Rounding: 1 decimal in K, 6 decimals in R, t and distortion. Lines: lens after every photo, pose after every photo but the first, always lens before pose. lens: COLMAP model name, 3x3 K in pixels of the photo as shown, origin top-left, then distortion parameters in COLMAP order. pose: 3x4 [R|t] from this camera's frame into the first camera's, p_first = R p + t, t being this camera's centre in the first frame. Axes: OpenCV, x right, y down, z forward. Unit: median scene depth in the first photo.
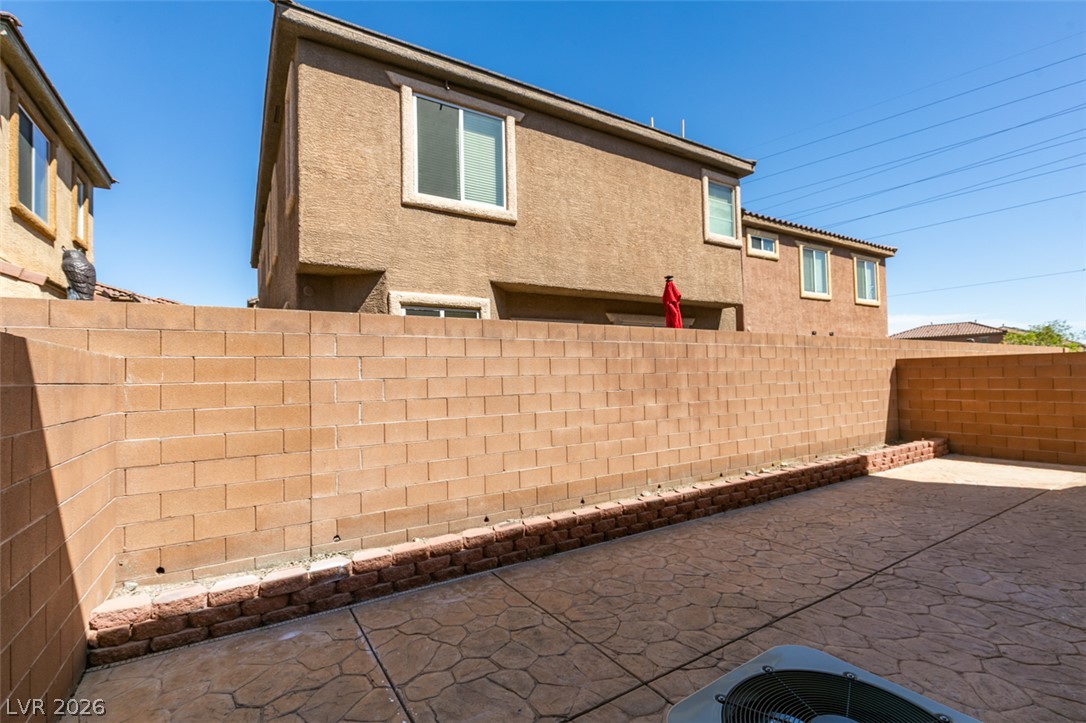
lens RADIAL K [[485.7, 0, 539.1], [0, 485.7, 363.0], [0, 0, 1]] dist [0.000987, -0.000358]
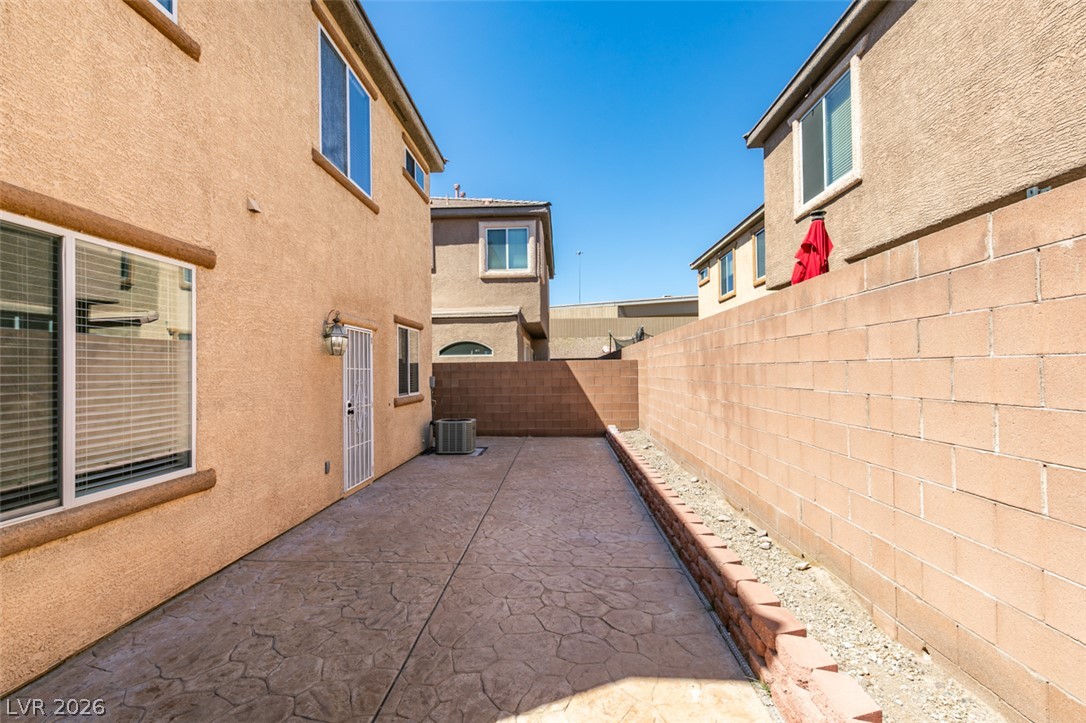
lens RADIAL K [[485.7, 0, 543.0], [0, 485.7, 363.5], [0, 0, 1]] dist [0.000987, -0.000358]
pose [[-0.559135, 0.018486, -0.828870, 1.476562], [0.052359, 0.998543, -0.013050, 0.015621], [0.827421, -0.050695, -0.559289, 1.540580]]
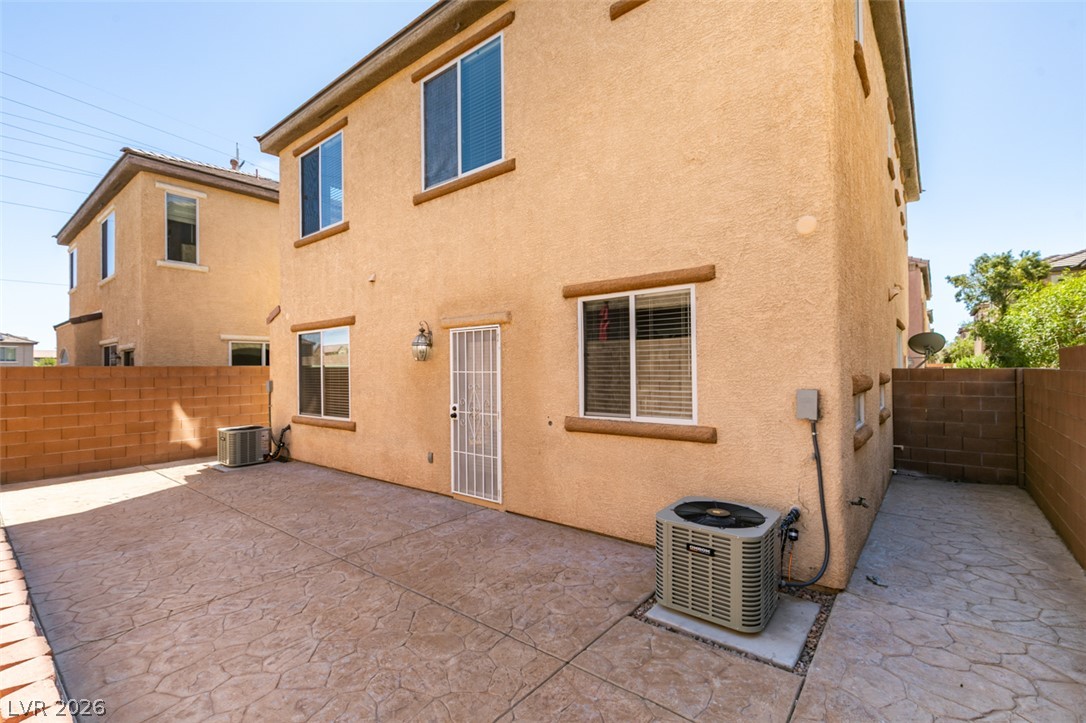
lens RADIAL K [[485.7, 0, 542.0], [0, 485.7, 362.4], [0, 0, 1]] dist [0.000987, -0.000358]
pose [[-0.324791, 0.038193, 0.945014, -0.396494], [-0.008228, 0.999032, -0.043204, 0.013947], [-0.945750, -0.021808, -0.324163, 0.683404]]
